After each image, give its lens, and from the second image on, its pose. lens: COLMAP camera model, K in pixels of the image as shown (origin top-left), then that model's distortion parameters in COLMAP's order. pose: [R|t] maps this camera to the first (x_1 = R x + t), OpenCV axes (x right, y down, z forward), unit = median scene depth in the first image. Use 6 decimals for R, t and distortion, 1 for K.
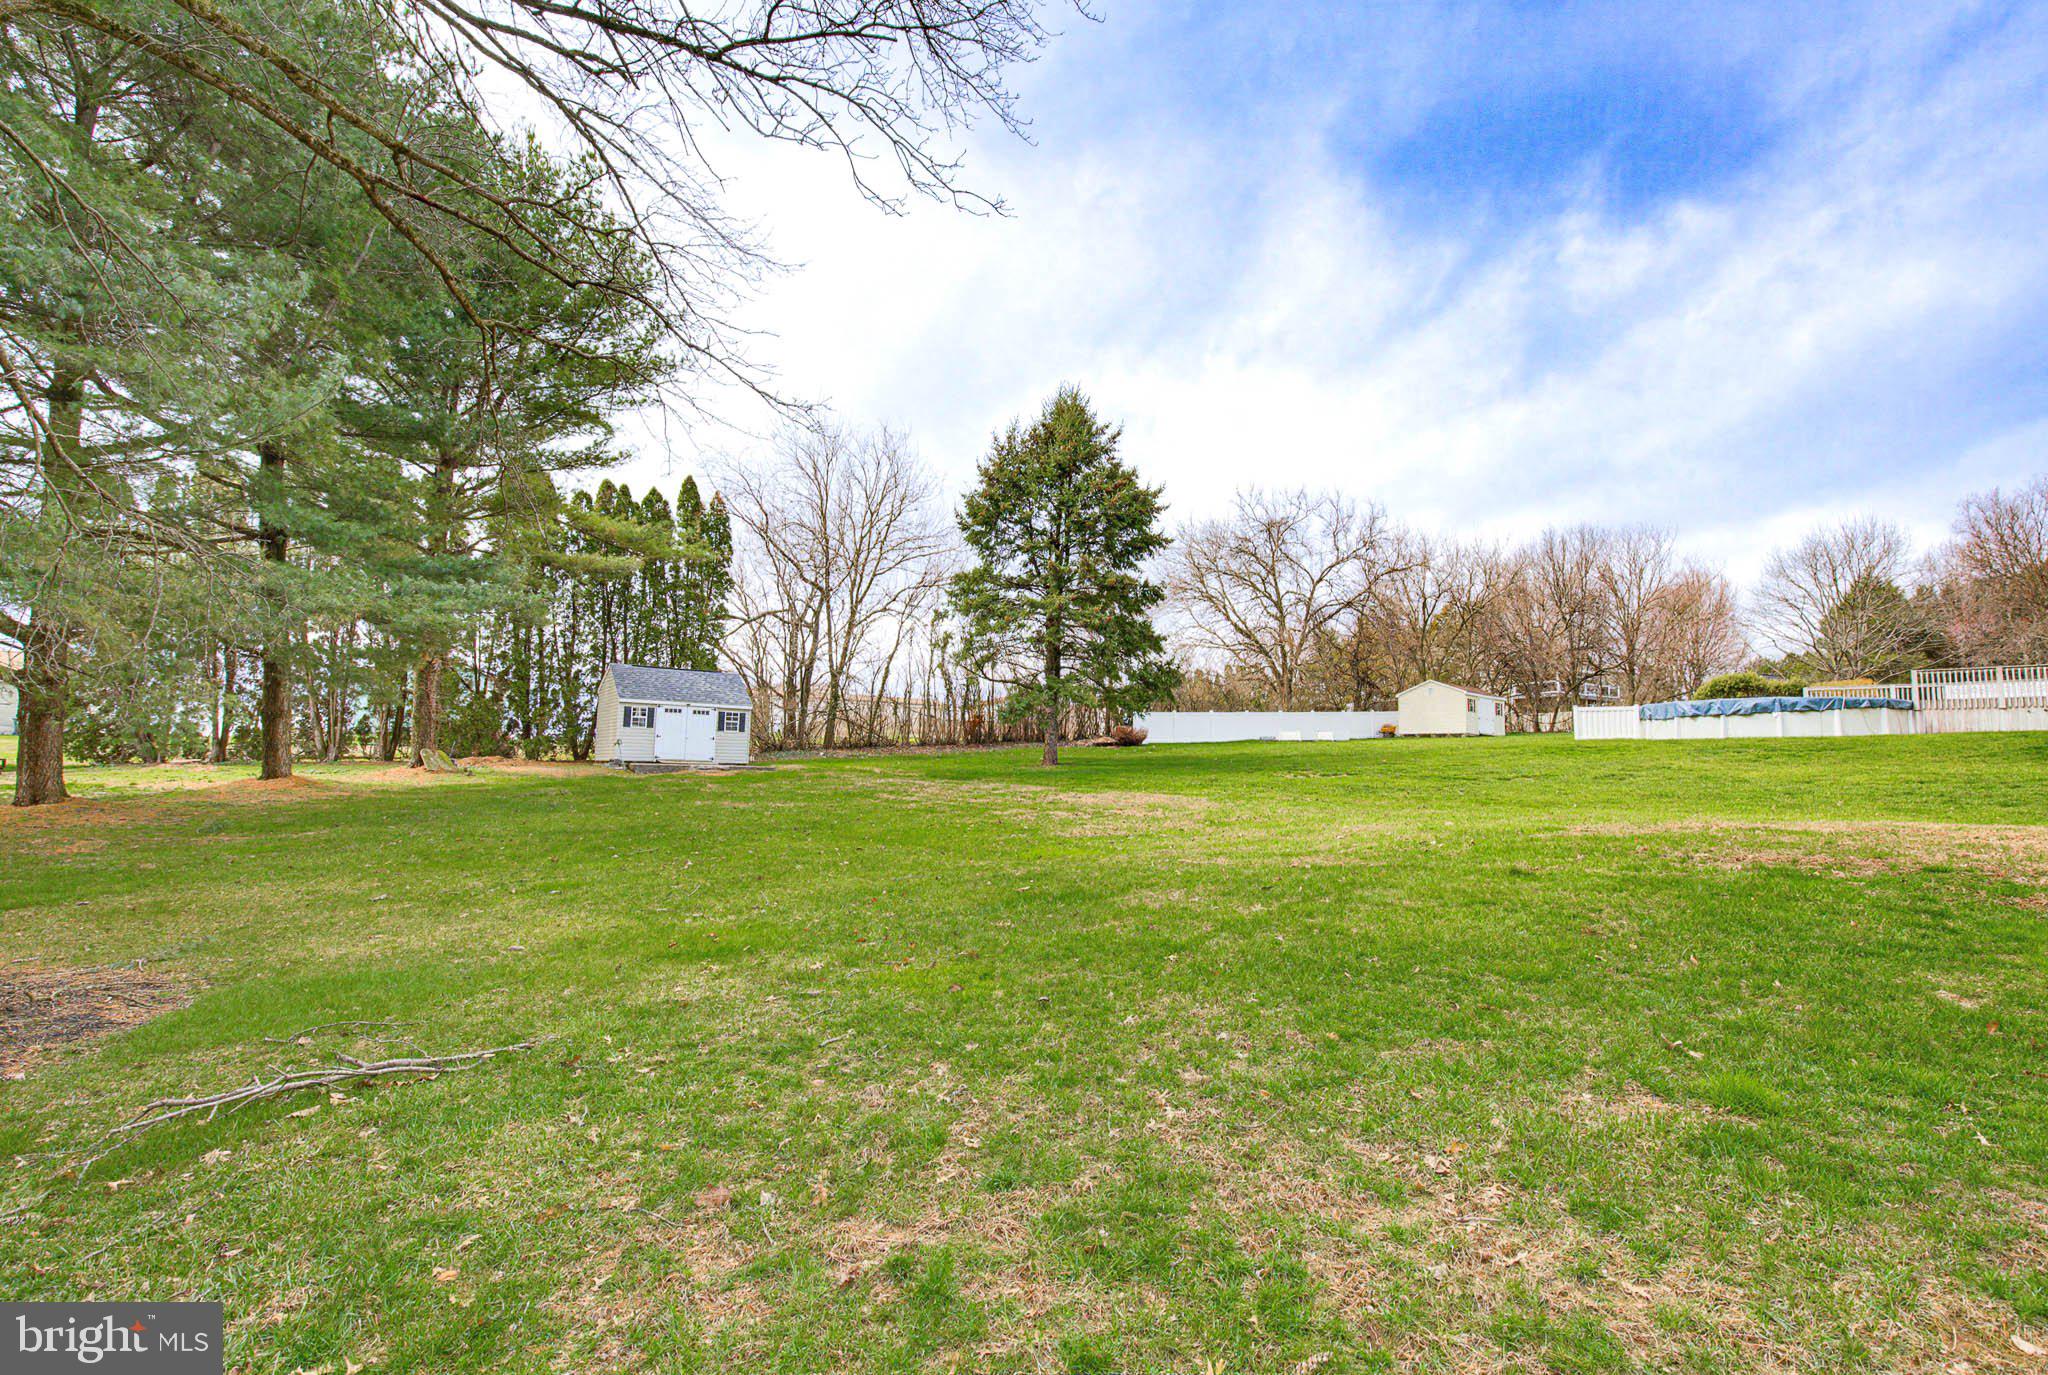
lens RADIAL K [[934.1, 0, 1039.3], [0, 934.1, 655.9], [0, 0, 1]] dist [0.000996, -0.000071]
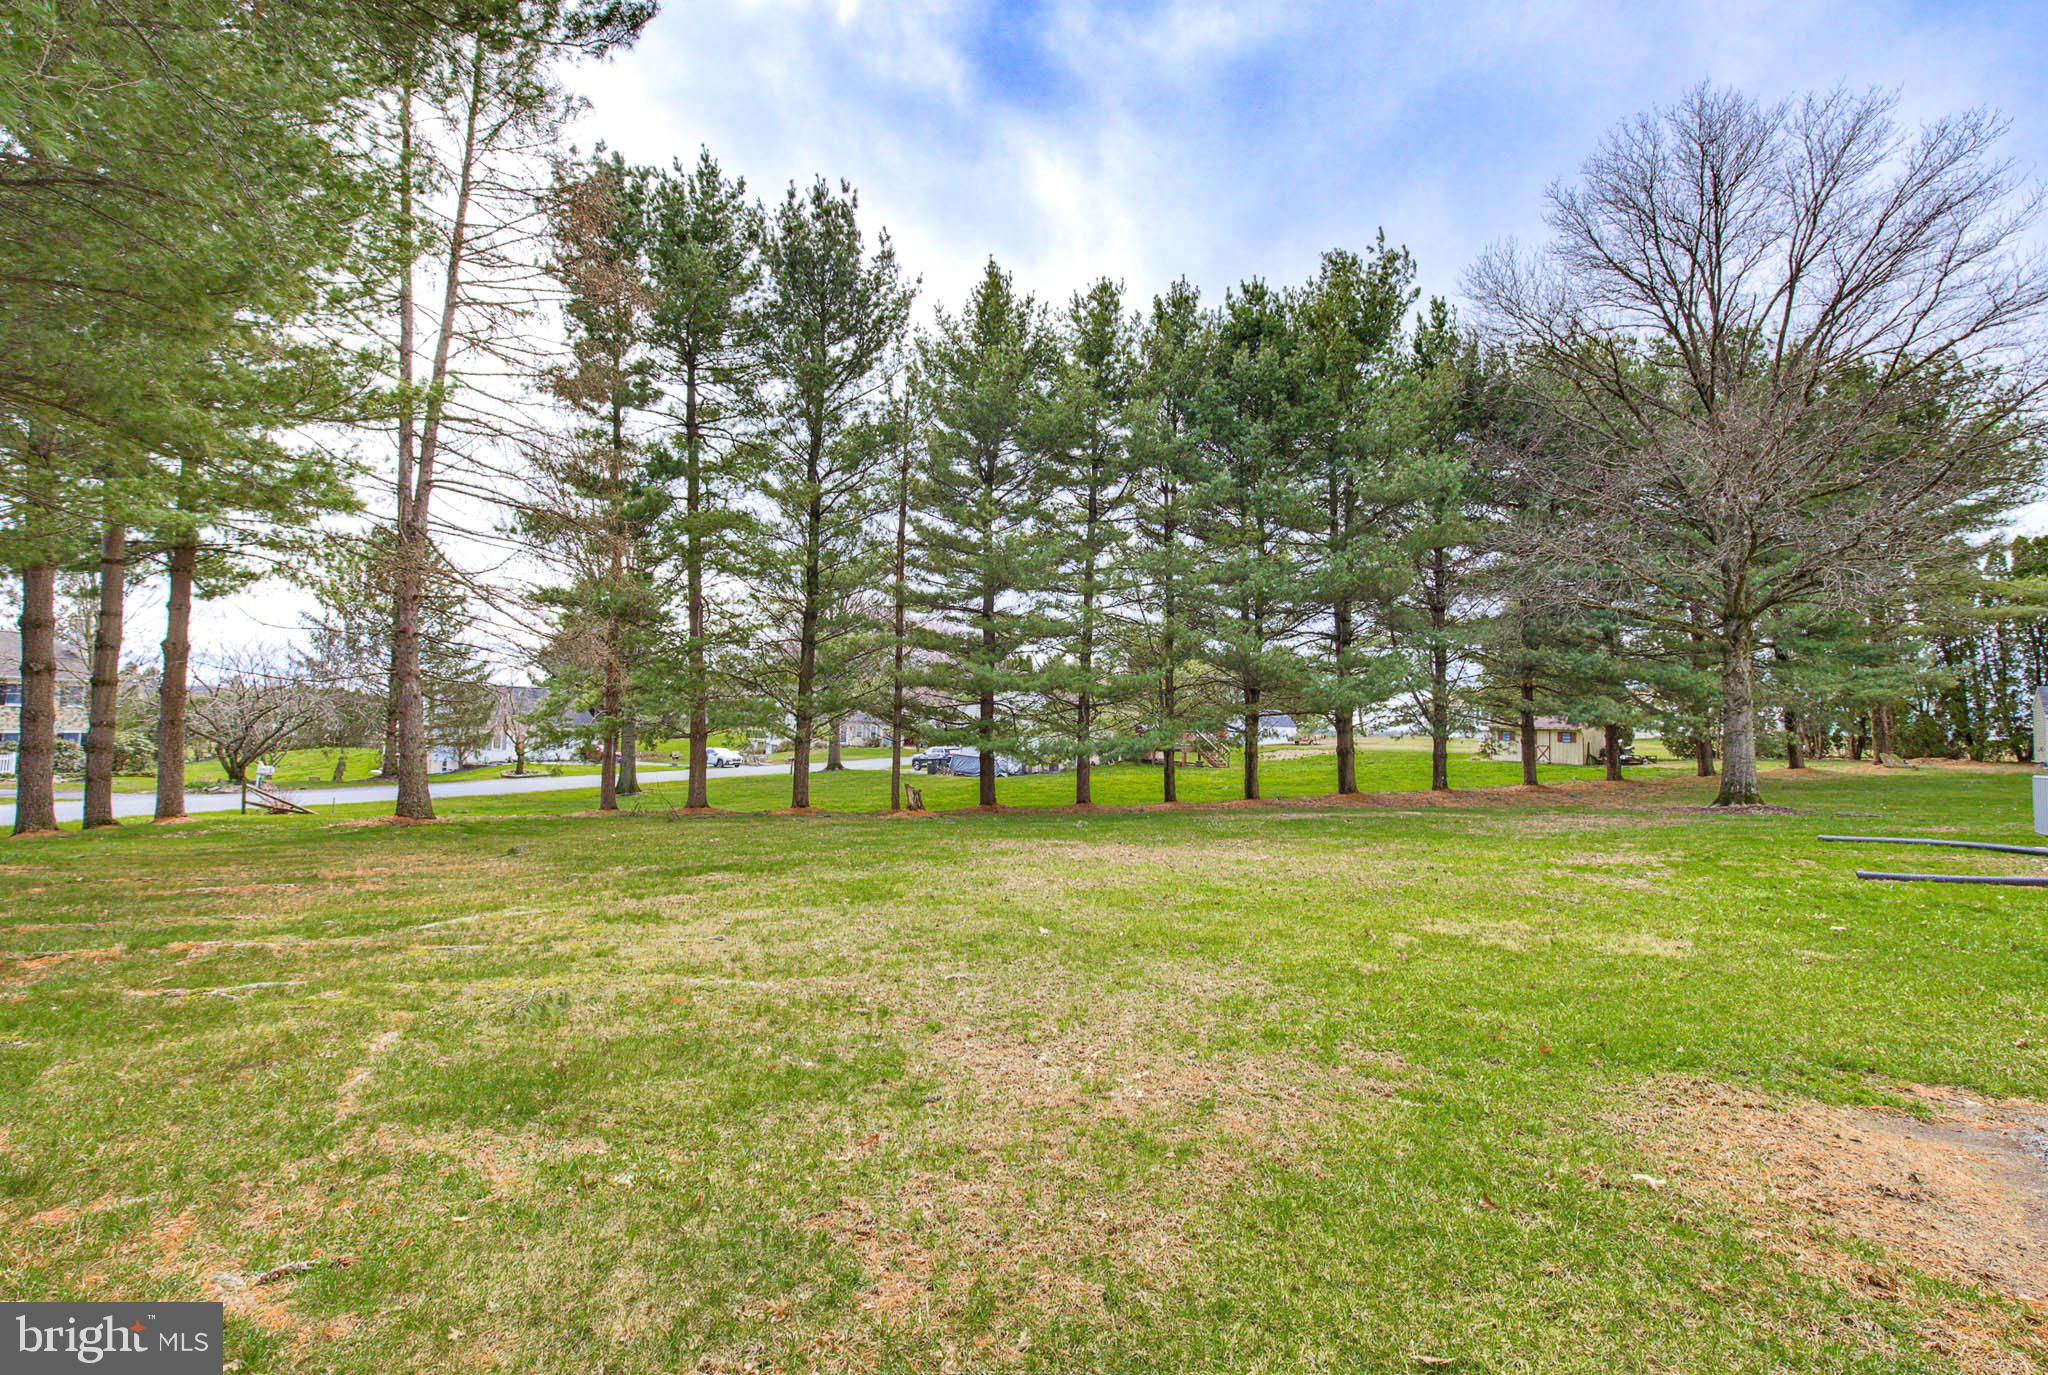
lens RADIAL K [[951.0, 0, 1024.0], [0, 951.0, 687.5], [0, 0, 1]] dist [0.000787, -0.000376]
pose [[0.248374, -0.049727, -0.967387, 0.436981], [0.090999, 0.995463, -0.027806, -0.078639], [0.964380, -0.081125, 0.251772, -0.639871]]
